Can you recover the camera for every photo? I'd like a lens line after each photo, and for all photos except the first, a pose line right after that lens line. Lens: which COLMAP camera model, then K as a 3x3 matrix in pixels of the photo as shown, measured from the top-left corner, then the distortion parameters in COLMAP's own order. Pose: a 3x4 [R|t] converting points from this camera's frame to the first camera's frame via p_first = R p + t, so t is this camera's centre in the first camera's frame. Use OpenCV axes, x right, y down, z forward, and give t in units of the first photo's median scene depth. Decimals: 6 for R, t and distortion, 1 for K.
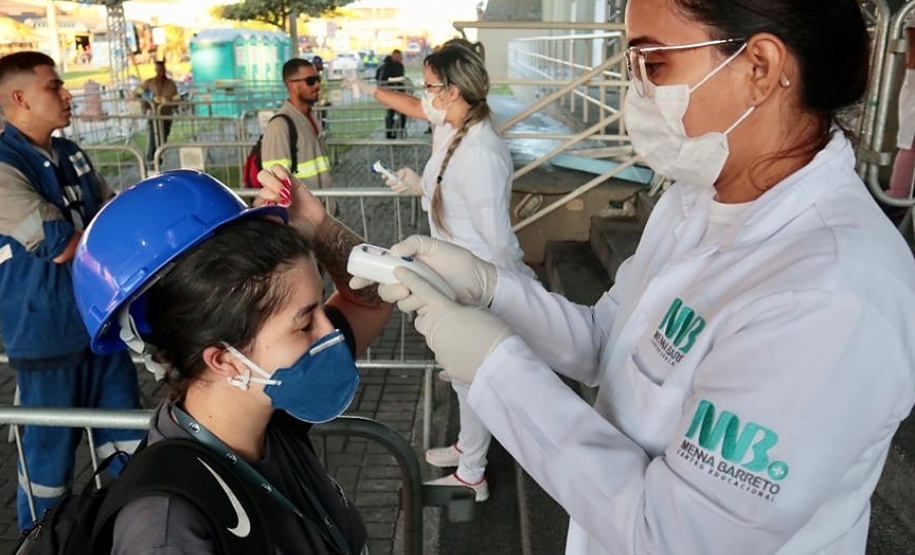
lens RADIAL K [[729.2, 0, 461.4], [0, 729.2, 264.4], [0, 0, 1]] dist [-0.080657, 0.017637]
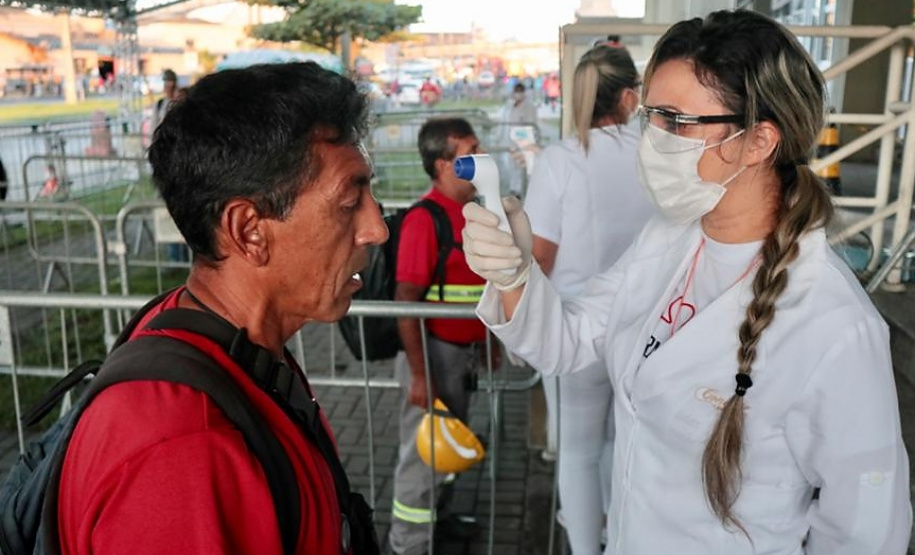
lens RADIAL K [[729.2, 0, 461.4], [0, 729.2, 264.4], [0, 0, 1]] dist [-0.080657, 0.017637]
pose [[0.996539, 0.022953, -0.079892, -0.027234], [-0.026714, 0.998569, -0.046338, -0.048255], [0.078714, 0.048312, 0.995726, 0.194193]]
